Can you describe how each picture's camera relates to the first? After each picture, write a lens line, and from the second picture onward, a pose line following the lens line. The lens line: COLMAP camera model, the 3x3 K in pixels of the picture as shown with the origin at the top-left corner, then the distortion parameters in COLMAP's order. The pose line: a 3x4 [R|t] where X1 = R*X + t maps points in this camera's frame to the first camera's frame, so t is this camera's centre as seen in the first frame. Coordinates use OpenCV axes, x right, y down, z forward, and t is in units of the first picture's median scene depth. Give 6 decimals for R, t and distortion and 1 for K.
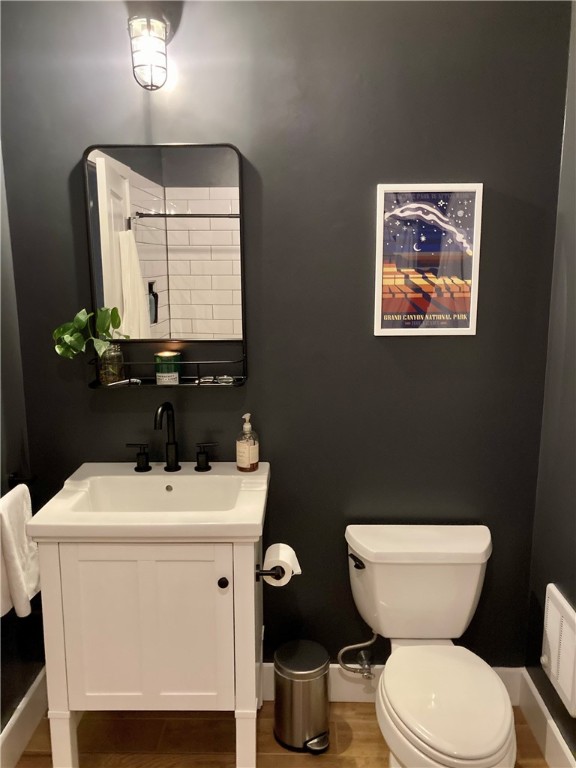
lens RADIAL K [[627.6, 0, 288.6], [0, 627.6, 381.8], [0, 0, 1]] dist [0.014670, -0.006711]
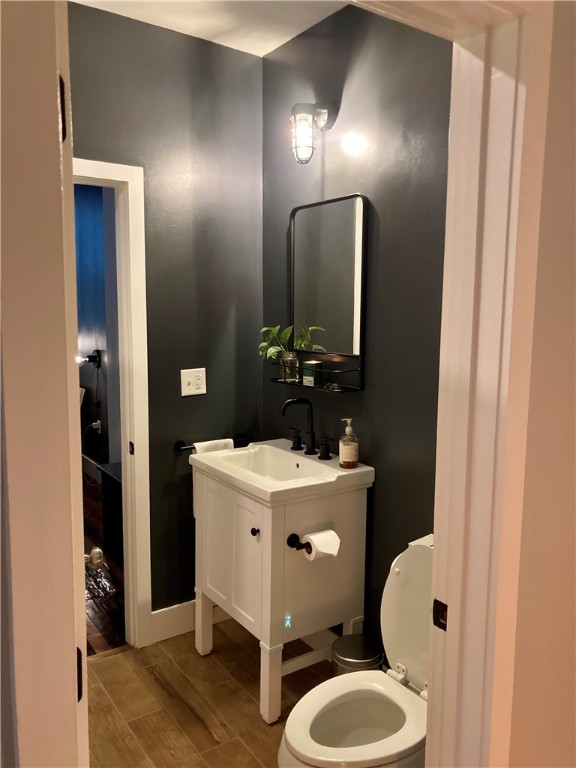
lens RADIAL K [[627.6, 0, 287.6], [0, 627.6, 385.0], [0, 0, 1]] dist [0.014670, -0.006711]
pose [[0.572618, 0.107421, -0.812754, 0.816538], [-0.165396, 0.986131, 0.013808, -0.007322], [0.802965, 0.126519, 0.582443, 0.220674]]
